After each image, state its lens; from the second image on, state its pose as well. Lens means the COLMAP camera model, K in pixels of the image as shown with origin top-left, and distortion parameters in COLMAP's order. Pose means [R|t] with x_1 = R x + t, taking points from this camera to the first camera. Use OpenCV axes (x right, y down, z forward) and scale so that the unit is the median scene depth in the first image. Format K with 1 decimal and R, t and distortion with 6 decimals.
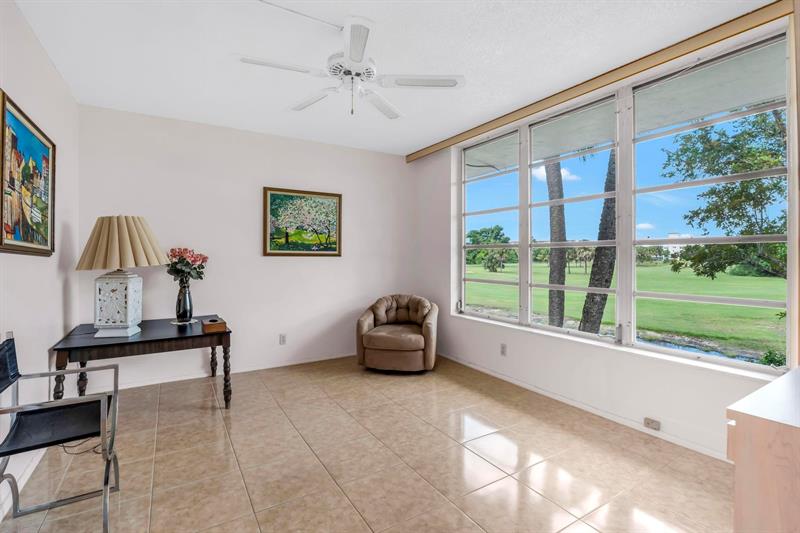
lens RADIAL K [[386.4, 0, 397.7], [0, 386.4, 253.7], [0, 0, 1]] dist [-0.020686, 0.004666]
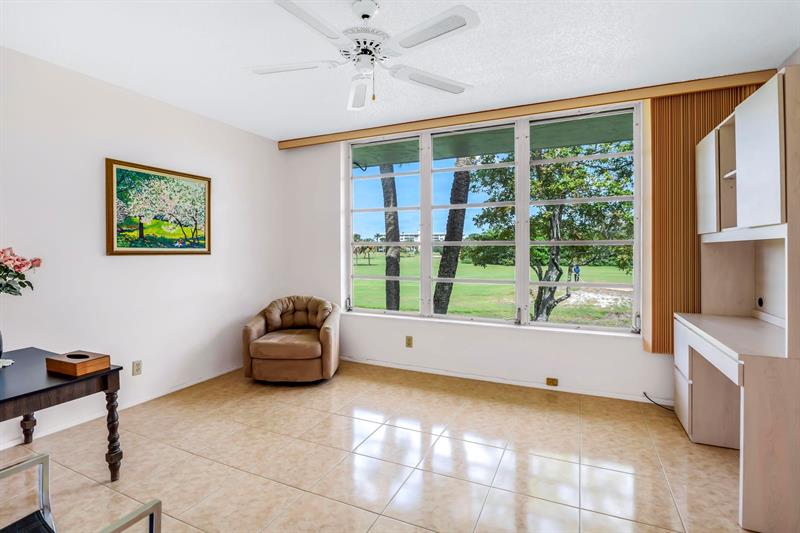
lens RADIAL K [[388.1, 0, 401.6], [0, 388.1, 249.8], [0, 0, 1]] dist [-0.016893, 0.000911]
pose [[0.830799, -0.004392, 0.556556, -0.283770], [-0.000786, 0.999959, 0.009063, -0.011172], [-0.556572, -0.007967, 0.830761, 0.106365]]
